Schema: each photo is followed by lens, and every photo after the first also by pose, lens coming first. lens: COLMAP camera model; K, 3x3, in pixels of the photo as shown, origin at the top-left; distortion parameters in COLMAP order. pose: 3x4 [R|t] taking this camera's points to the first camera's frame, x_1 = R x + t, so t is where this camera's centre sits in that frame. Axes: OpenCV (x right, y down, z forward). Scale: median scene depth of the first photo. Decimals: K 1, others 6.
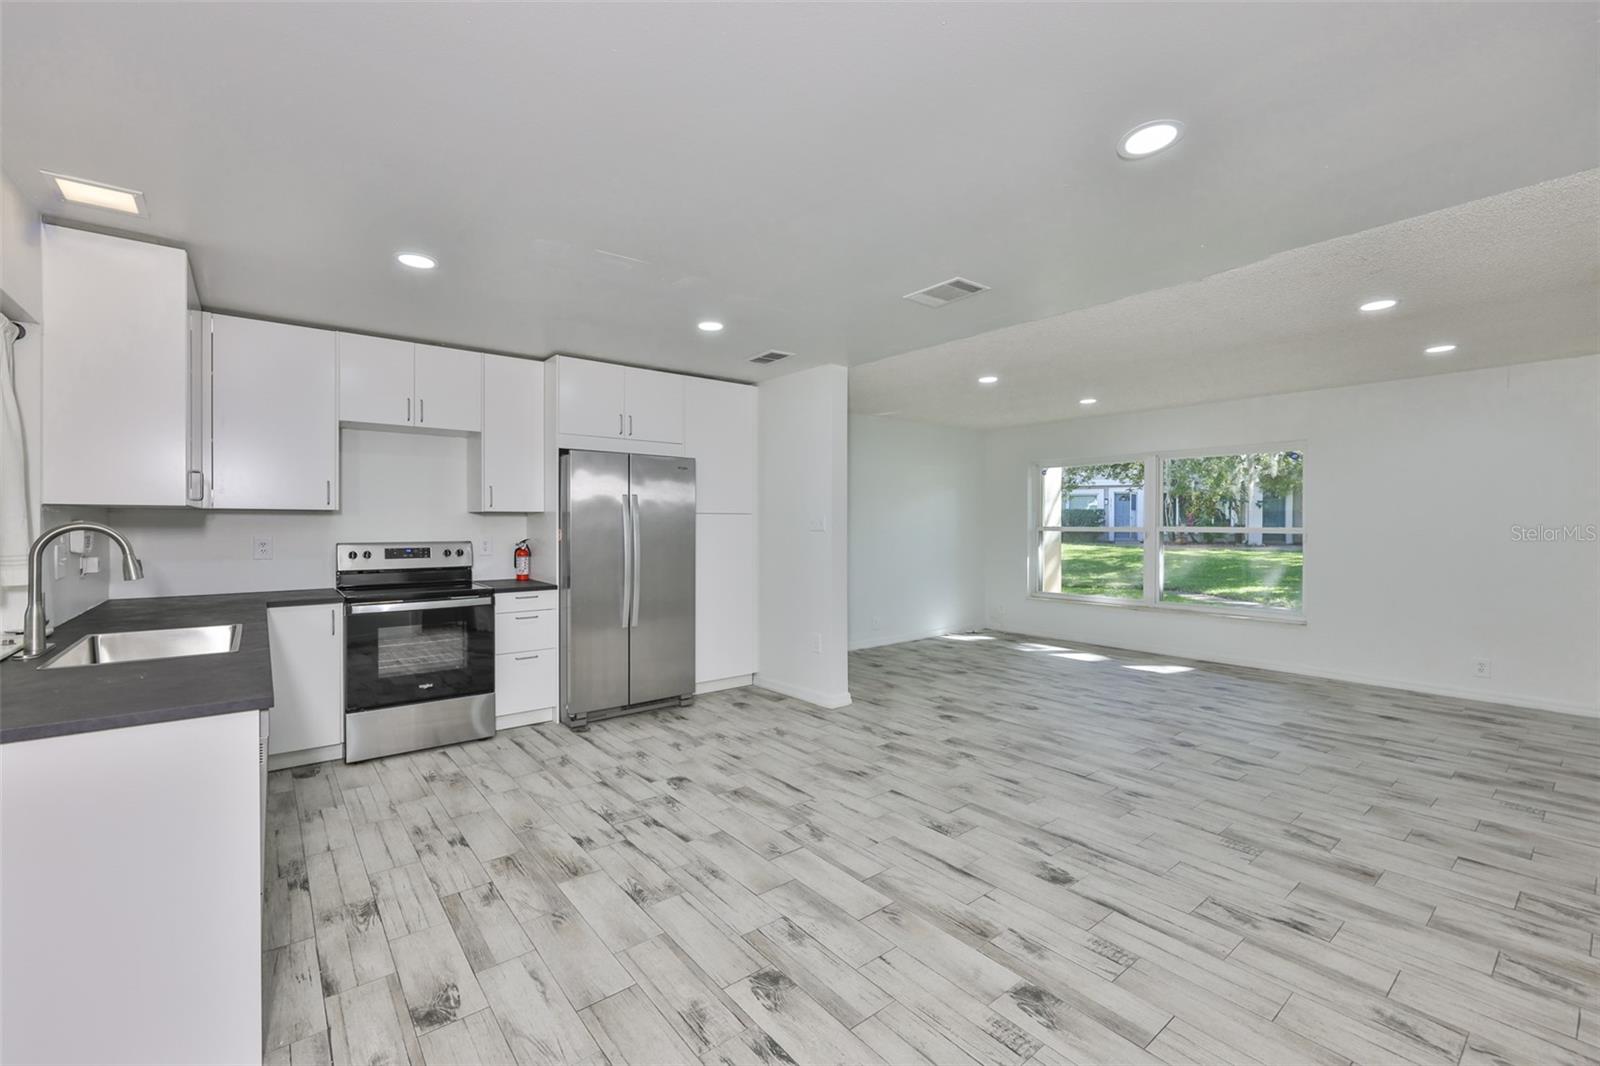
lens RADIAL K [[661.9, 0, 806.3], [0, 661.9, 526.9], [0, 0, 1]] dist [0.001214, 0.000229]
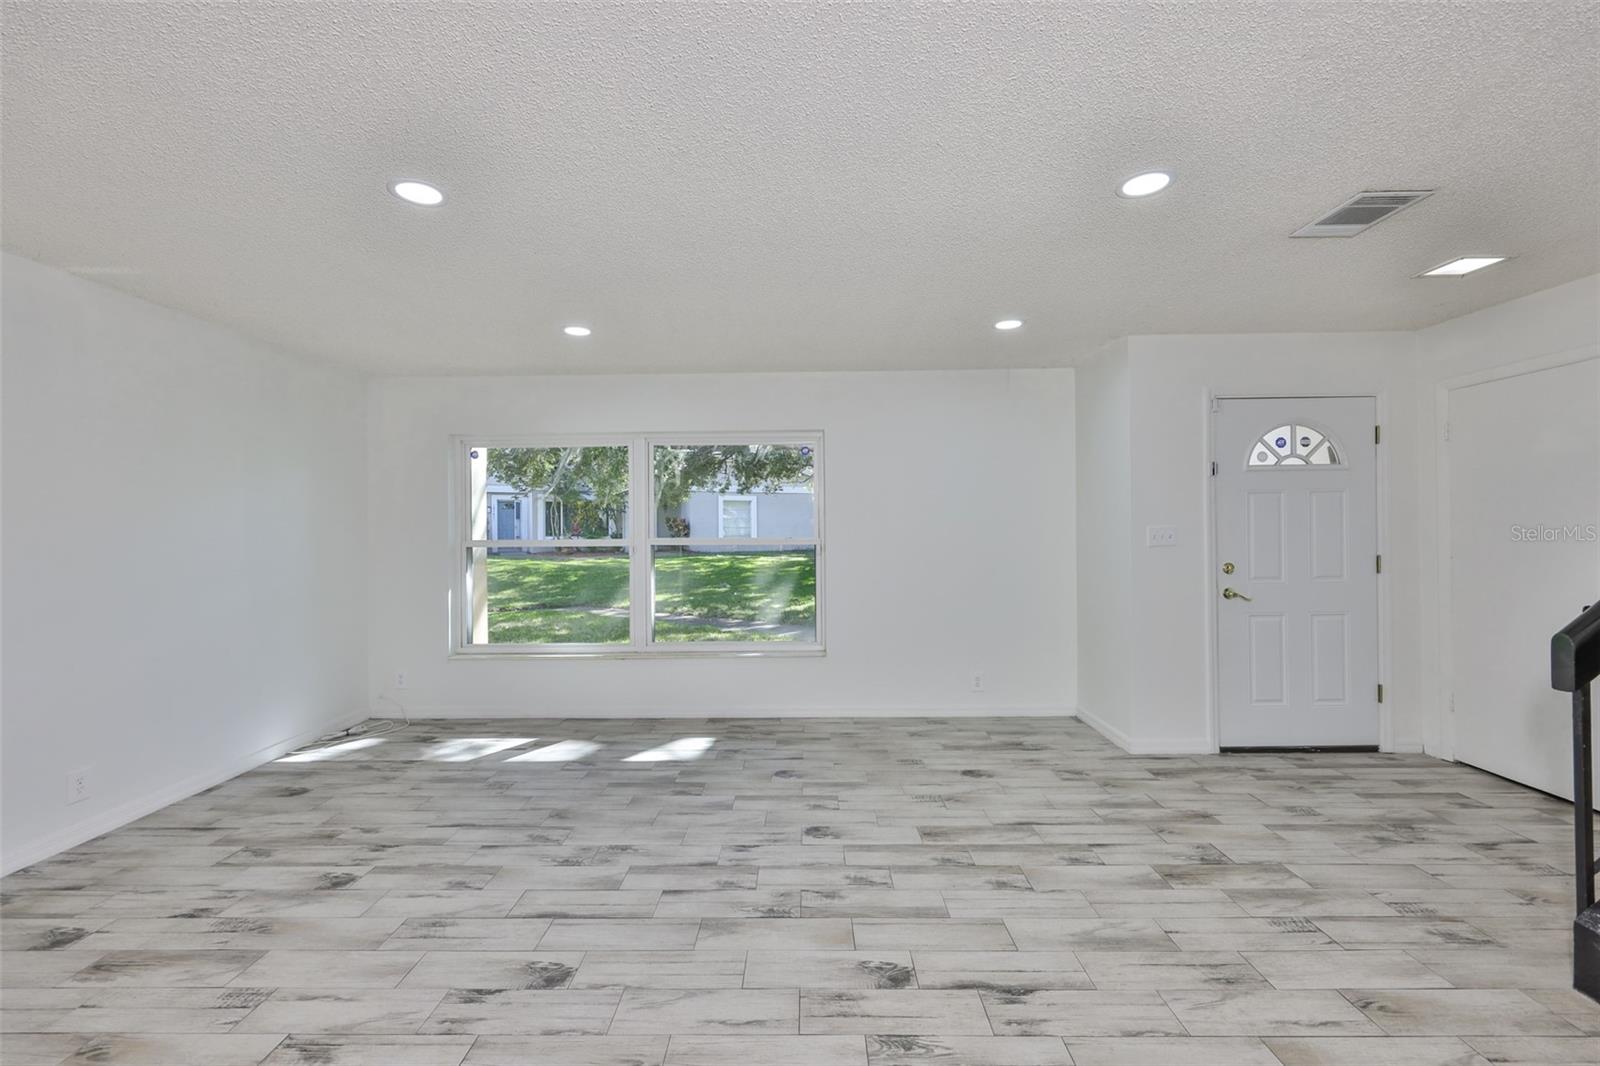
lens RADIAL K [[679.5, 0, 802.4], [0, 679.5, 526.0], [0, 0, 1]] dist [-0.003673, 0.000125]
pose [[0.643412, -0.000695, 0.765519, 0.139083], [0.013110, 0.999863, -0.010111, -0.007982], [-0.765408, 0.016542, 0.643333, 0.747784]]
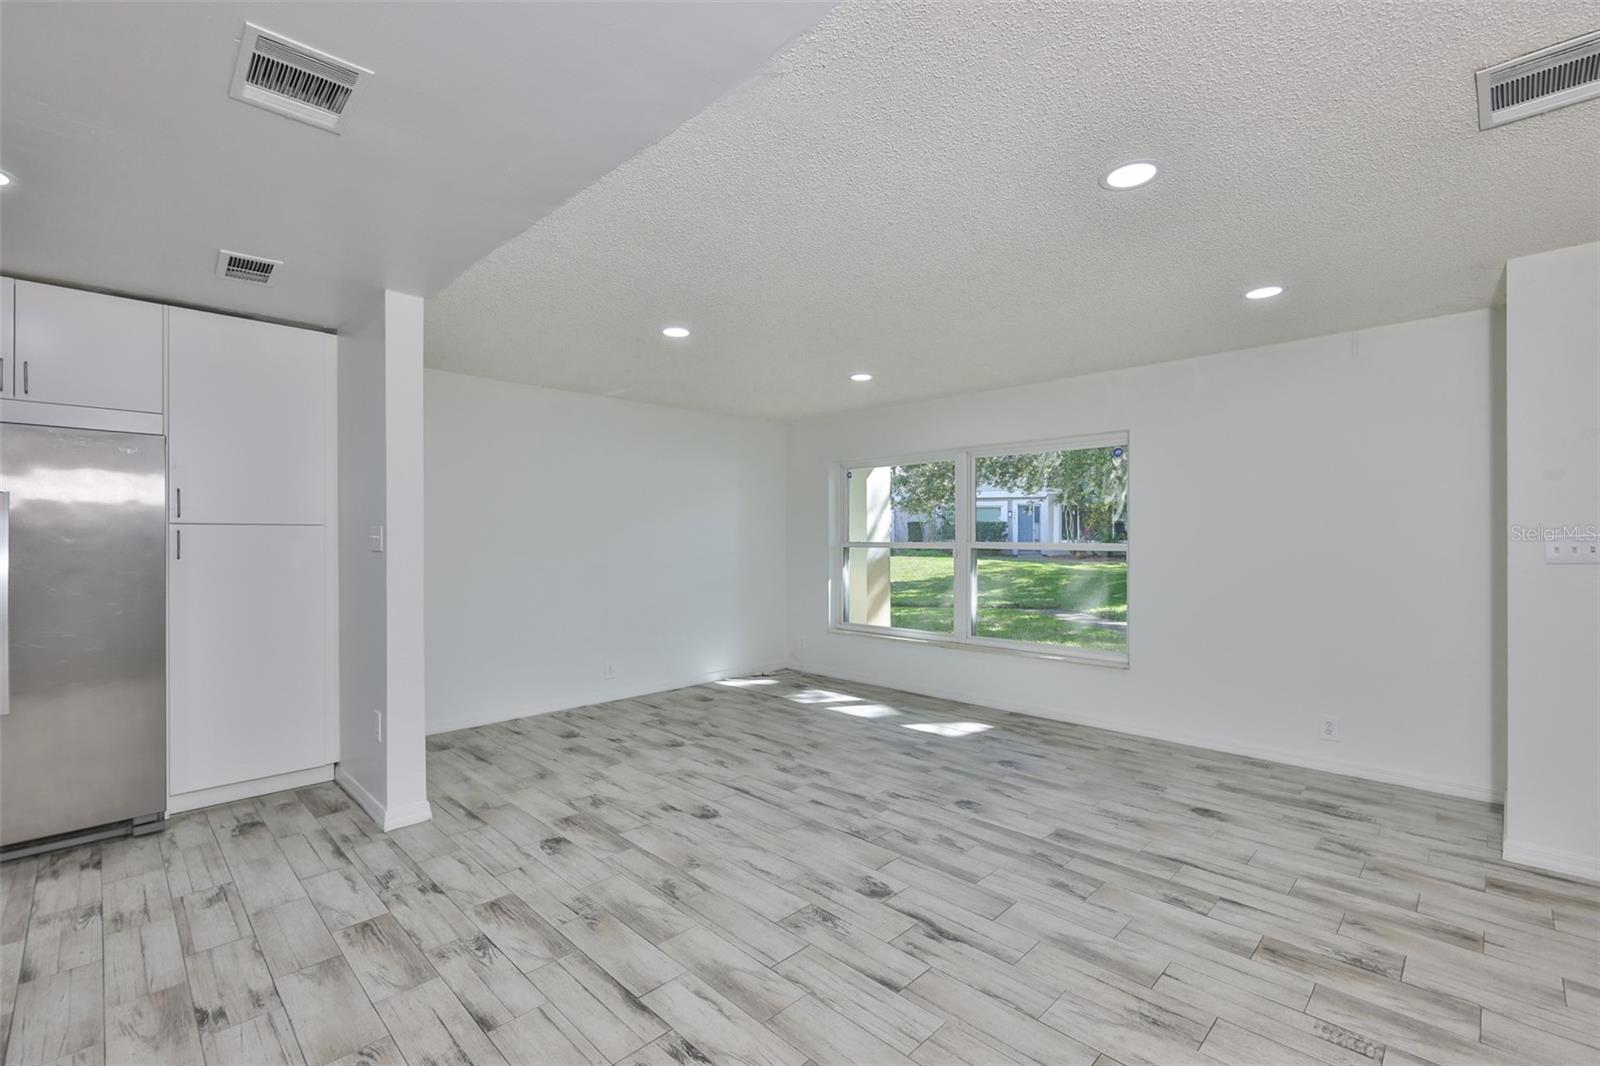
lens RADIAL K [[692.8, 0, 791.3], [0, 692.8, 532.8], [0, 0, 1]] dist [-0.002281, 0.000121]
pose [[0.994907, -0.001562, 0.100787, 0.442299], [0.002708, 0.999933, -0.011237, -0.003090], [-0.100763, 0.011453, 0.994845, 0.368555]]
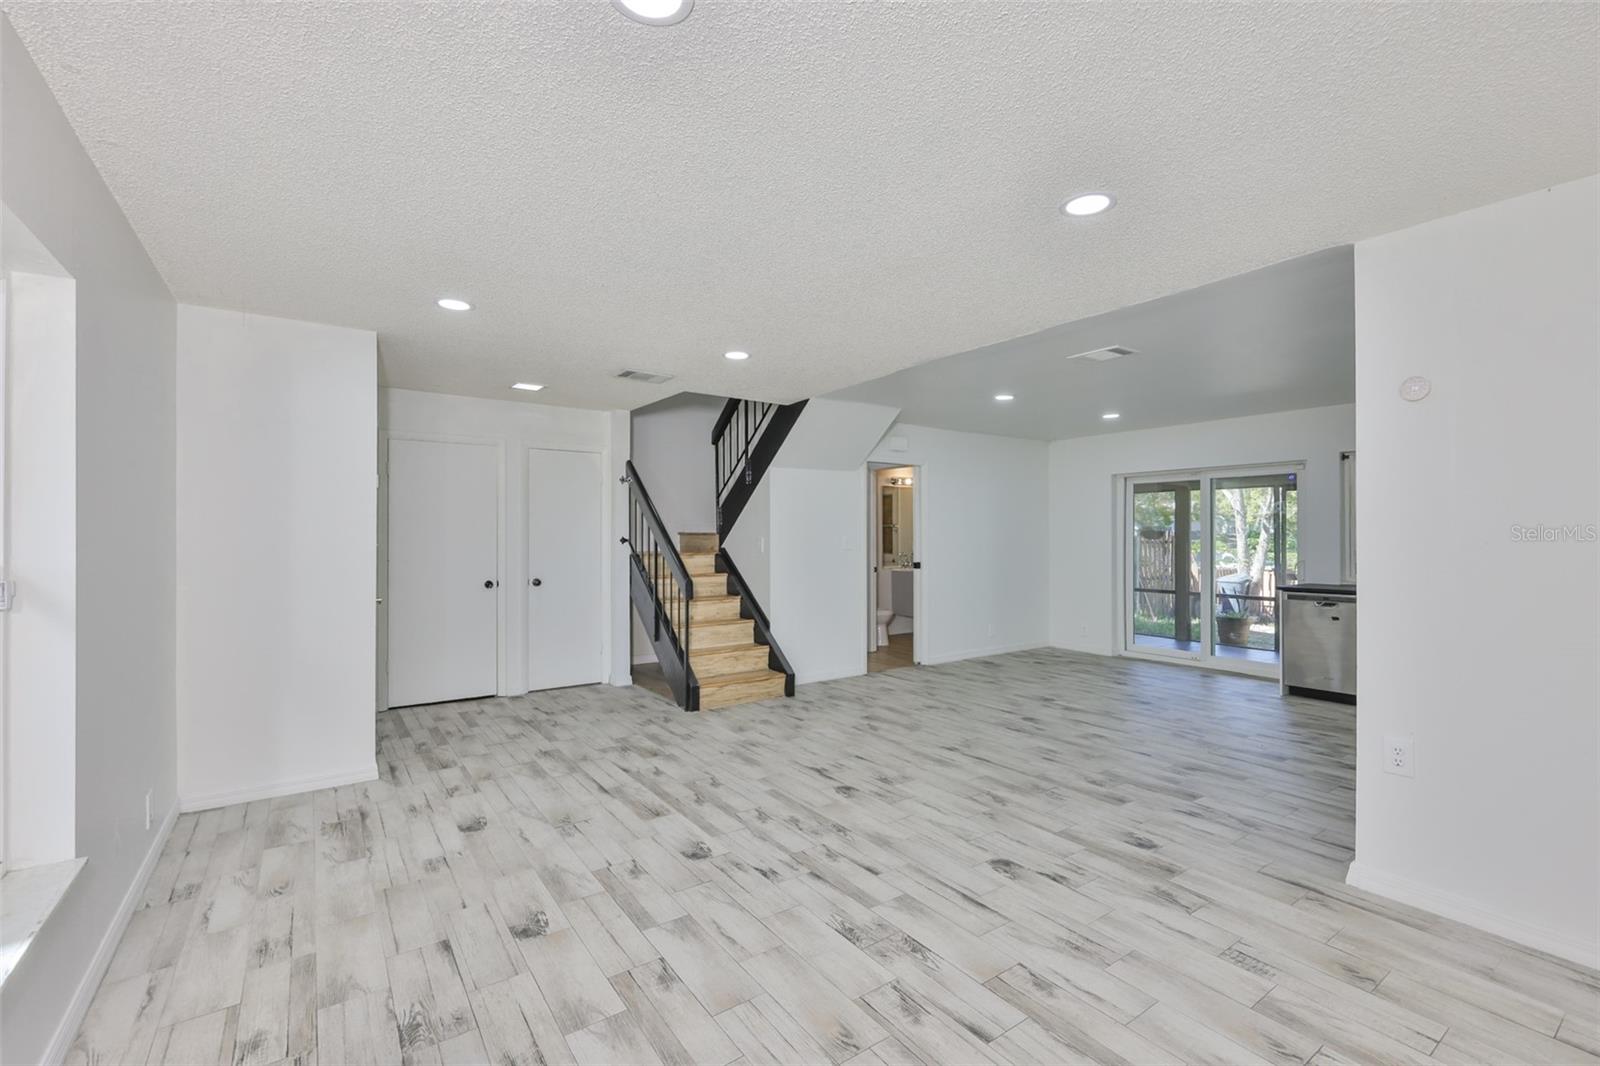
lens RADIAL K [[721.7, 0, 762.5], [0, 721.7, 535.1], [0, 0, 1]] dist [0.001234, 0.000092]
pose [[-0.994200, 0.003019, 0.107509, 0.599854], [0.003802, 0.999968, 0.007086, -0.023812], [-0.107484, 0.007454, -0.994179, 2.060939]]
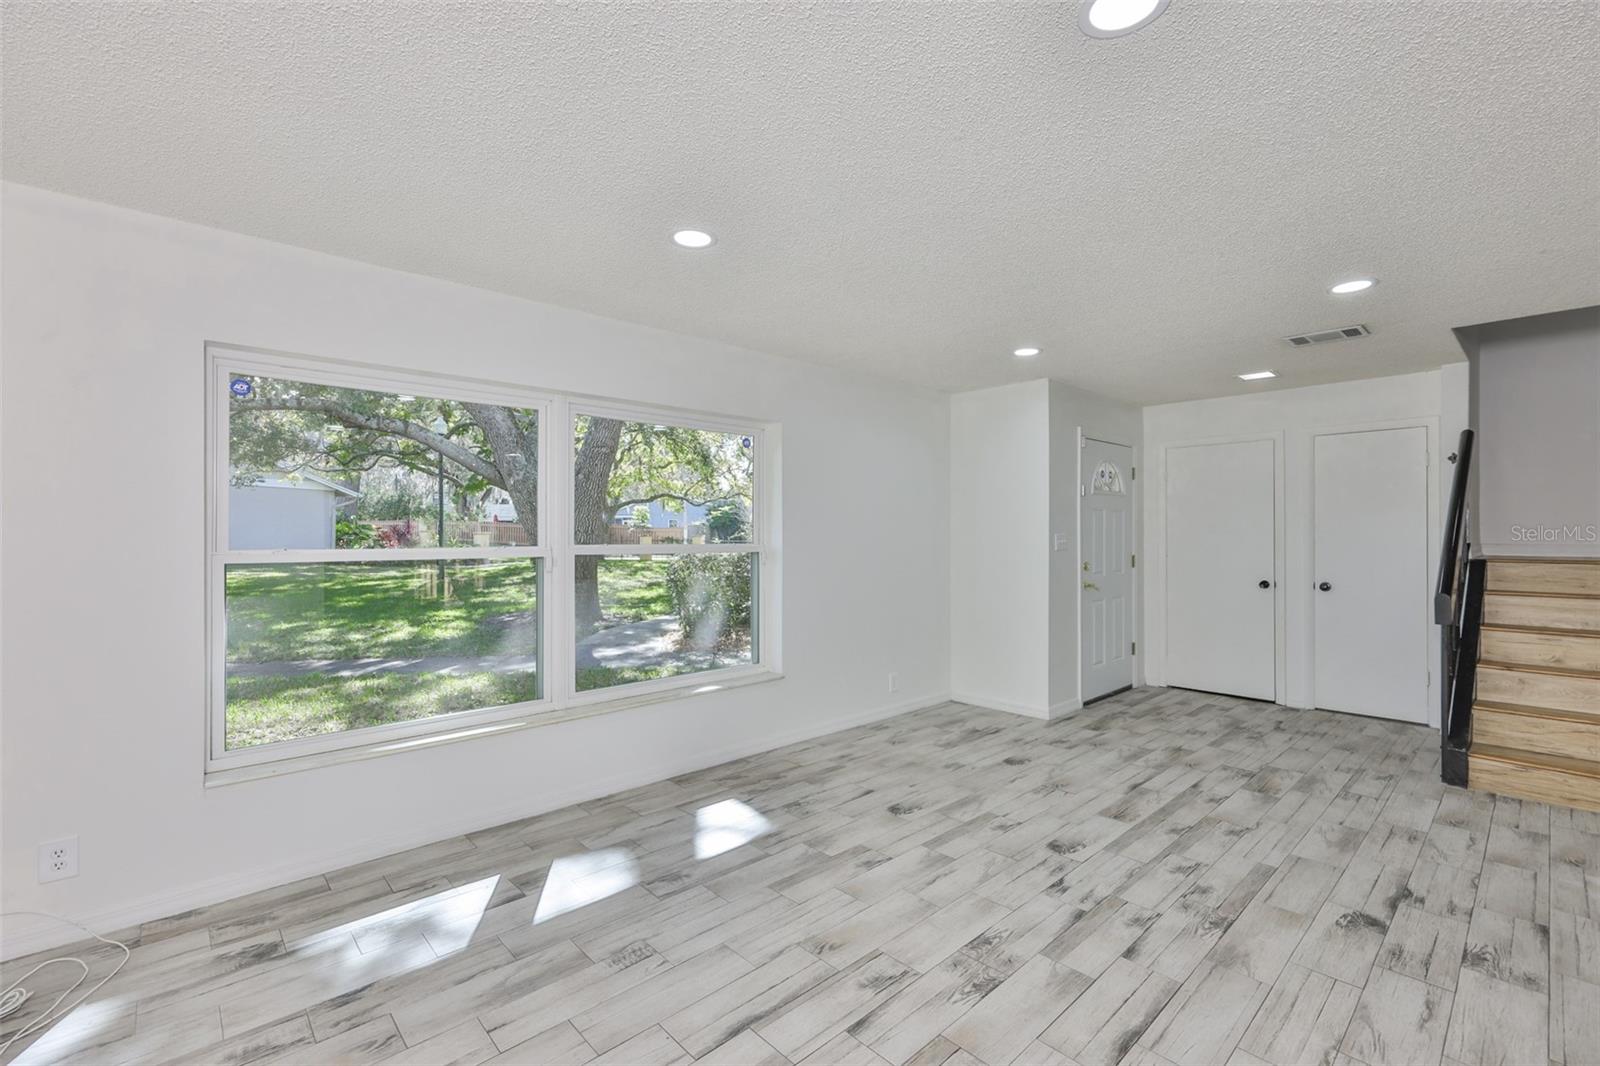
lens RADIAL K [[666.7, 0, 812.2], [0, 666.7, 531.7], [0, 0, 1]] dist [0.000451, 0.000191]
pose [[-0.056020, 0.007644, 0.998400, 0.008802], [0.009360, 0.999931, -0.007130, -0.016616], [-0.998386, 0.008946, -0.056087, 1.580765]]
